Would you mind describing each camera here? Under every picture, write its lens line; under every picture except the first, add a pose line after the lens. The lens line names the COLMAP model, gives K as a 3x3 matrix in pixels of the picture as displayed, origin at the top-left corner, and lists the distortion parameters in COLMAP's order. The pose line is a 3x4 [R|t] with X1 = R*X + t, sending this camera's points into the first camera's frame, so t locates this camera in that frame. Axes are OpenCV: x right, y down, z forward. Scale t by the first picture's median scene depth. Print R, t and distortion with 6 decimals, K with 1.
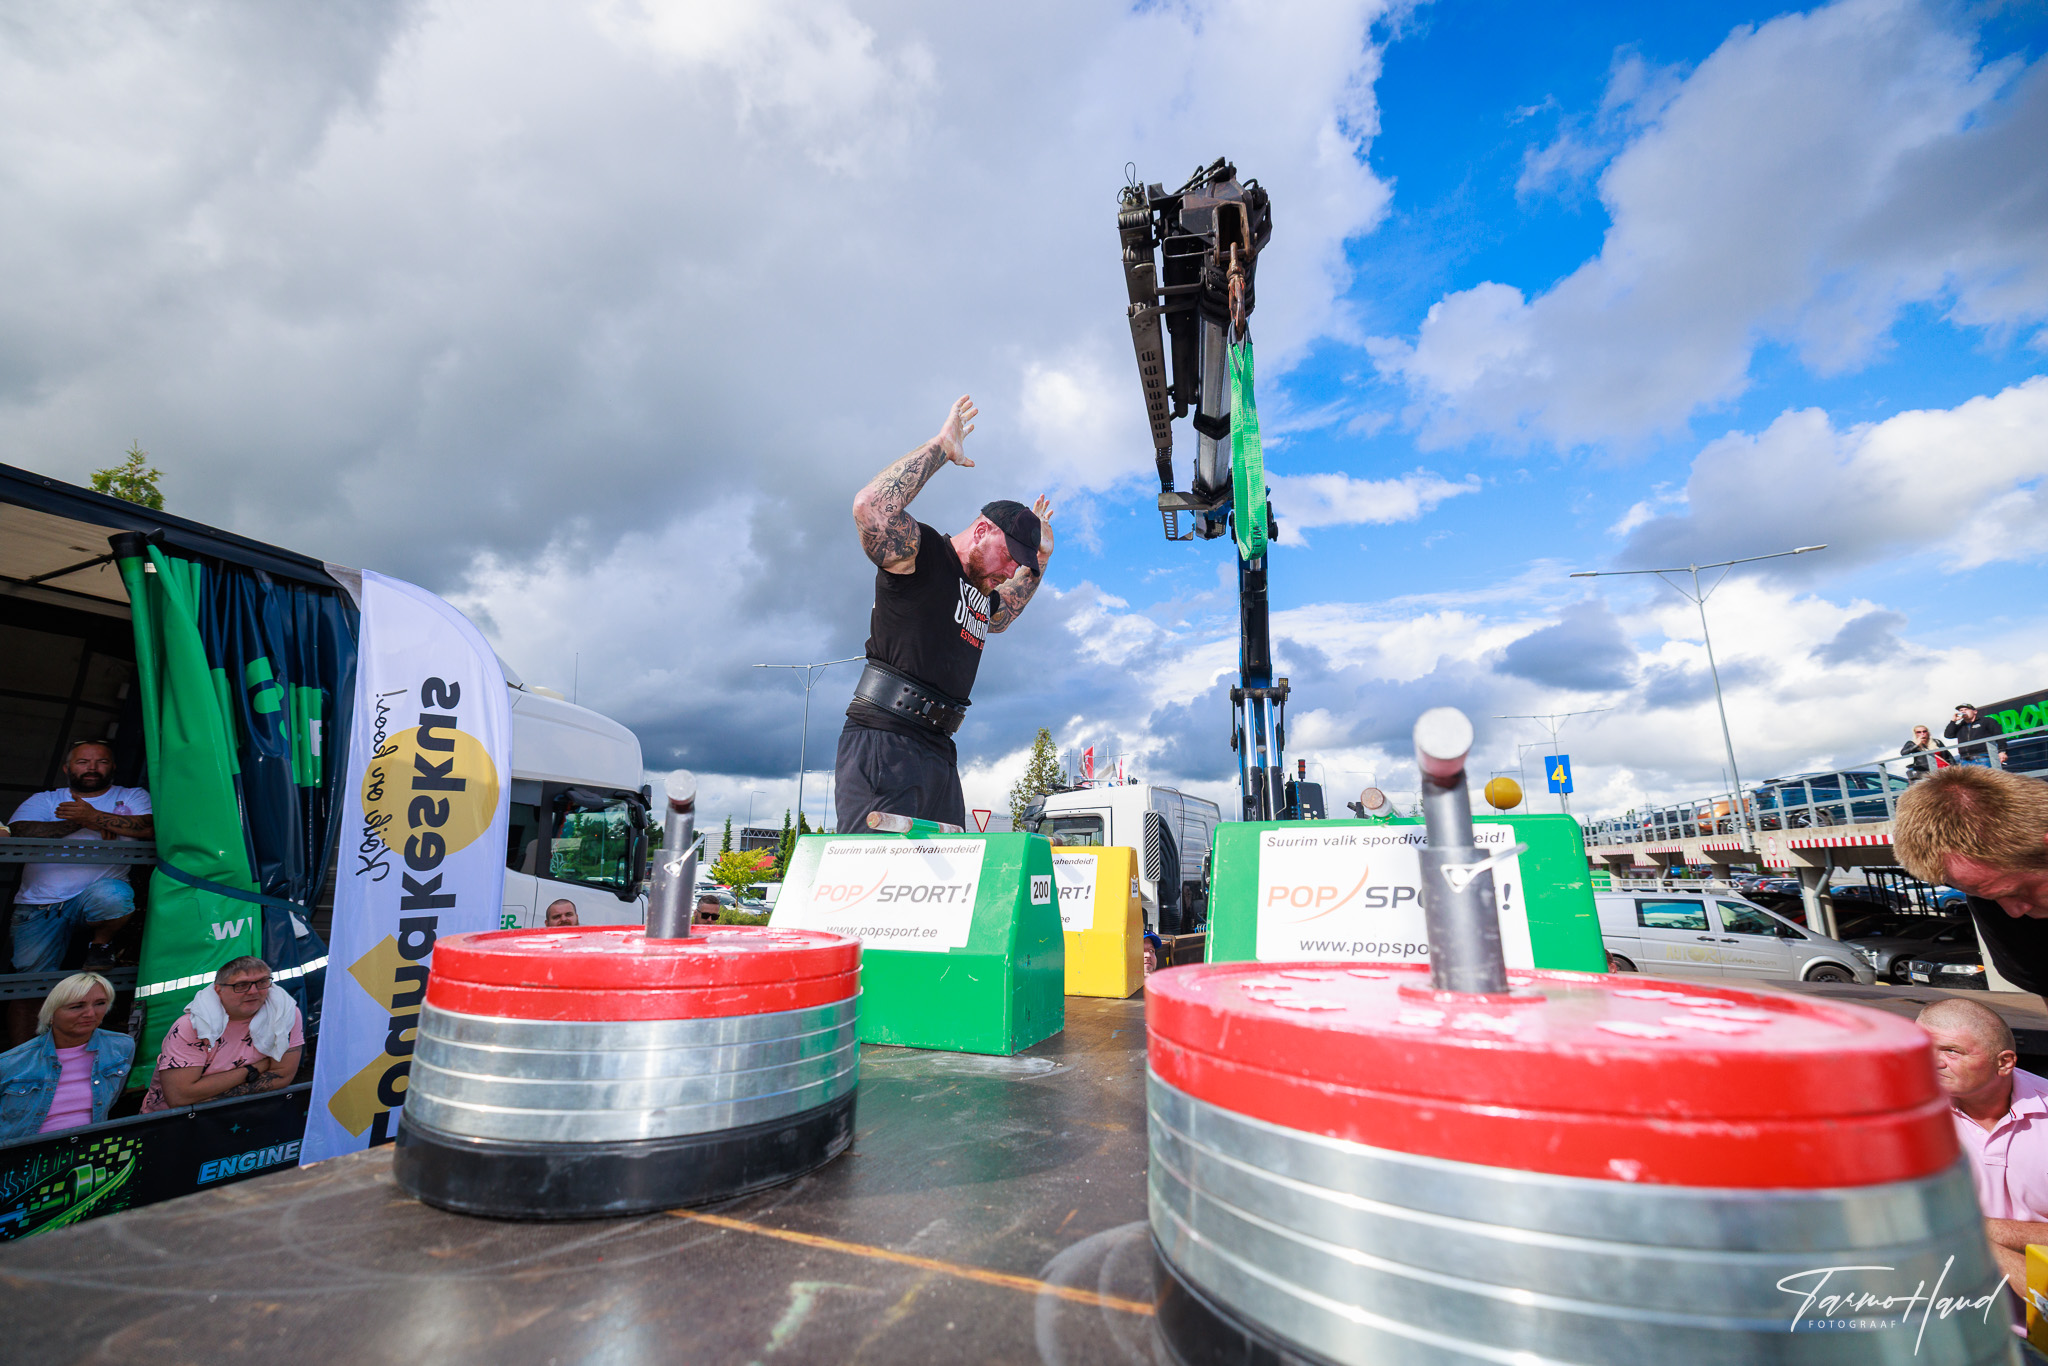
lens RADIAL K [[854.7, 0, 1015.3], [0, 854.7, 674.7], [0, 0, 1]] dist [-0.000155, -0.000051]
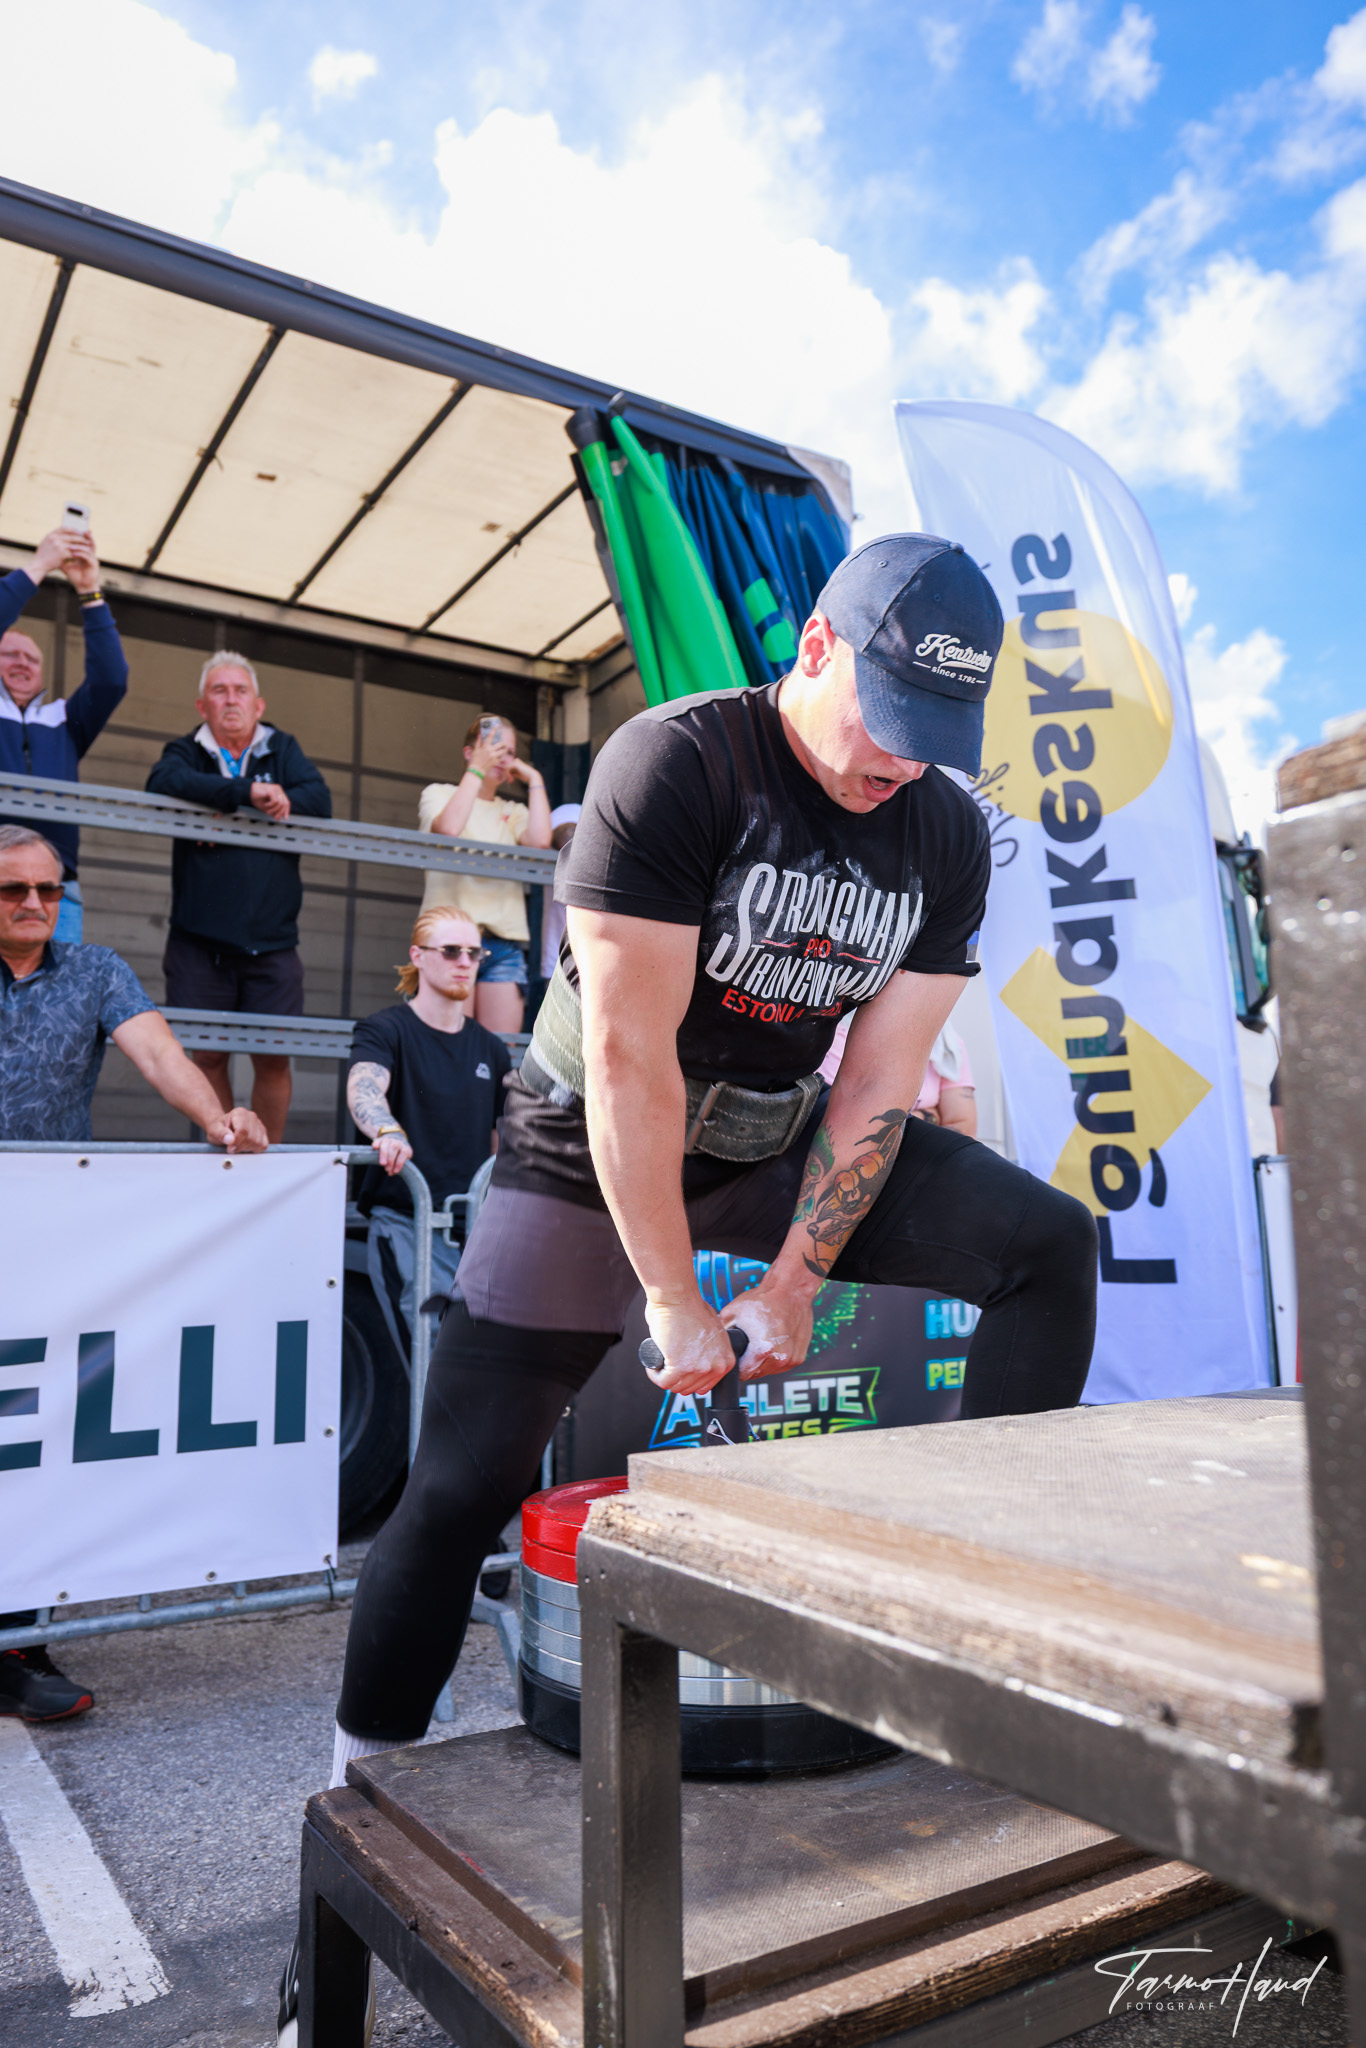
lens RADIAL K [[1475.7, 0, 683.0], [0, 1475.7, 1024.0], [0, 0, 1]] dist [0.002301, 0.000356]
pose [[0.829188, -0.100469, -0.549866, -0.361302], [0.151051, 0.987390, 0.047370, 0.245036], [0.538173, -0.122337, 0.833909, 0.018198]]
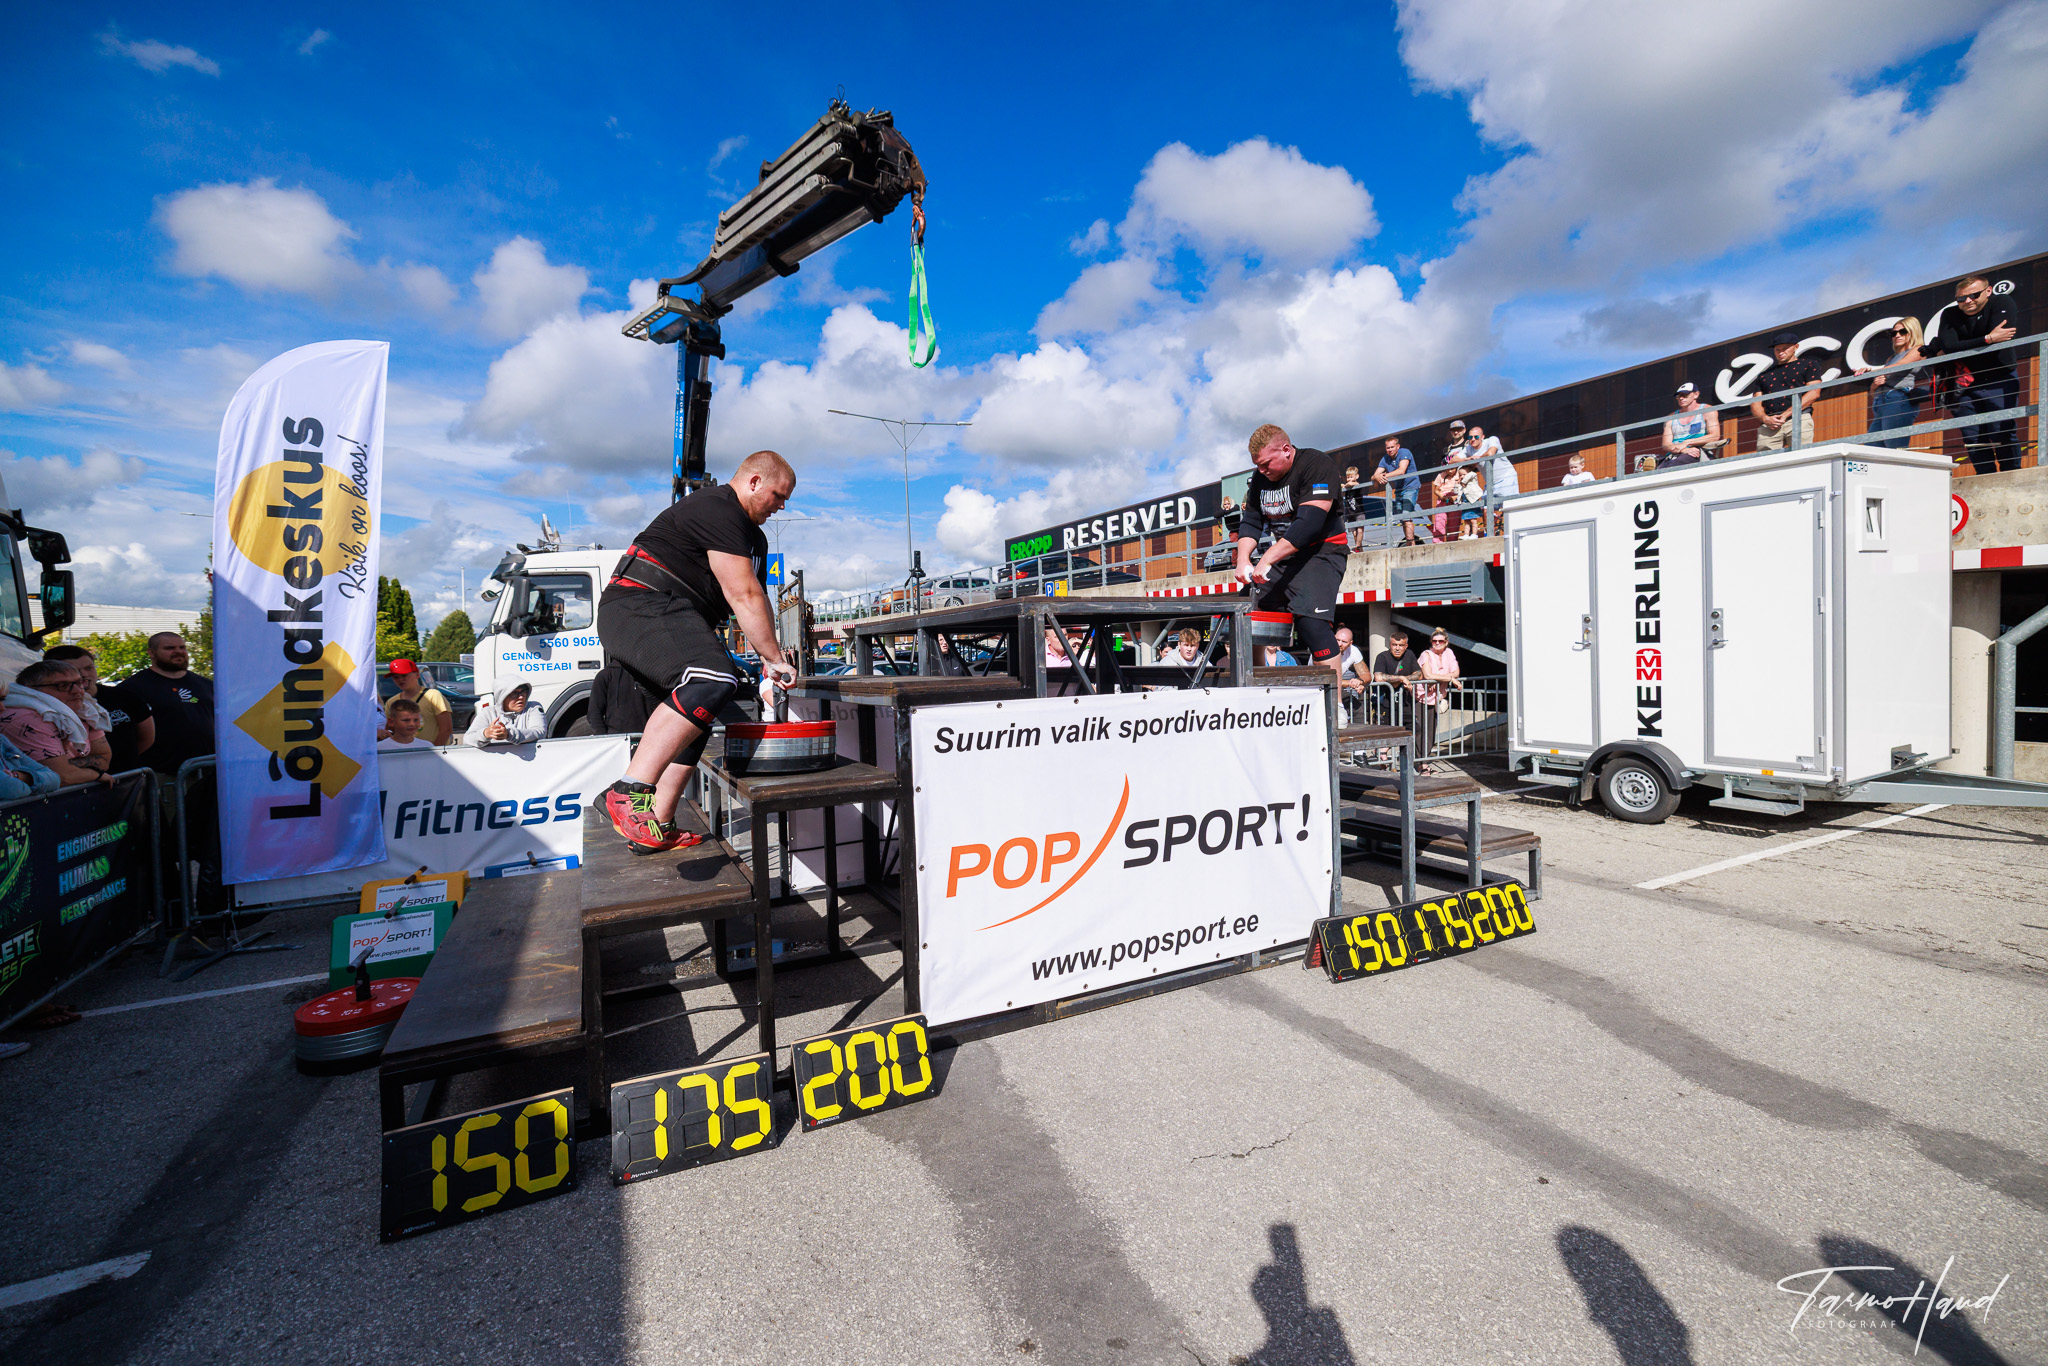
lens RADIAL K [[848.6, 0, 1020.6], [0, 848.6, 674.2], [0, 0, 1]] dist [0.000958, -0.000296]
pose [[0.638500, -0.048870, 0.768069, -0.731010], [-0.137530, 0.974673, 0.176345, 0.017657], [-0.757234, -0.218229, 0.615608, -0.359783]]
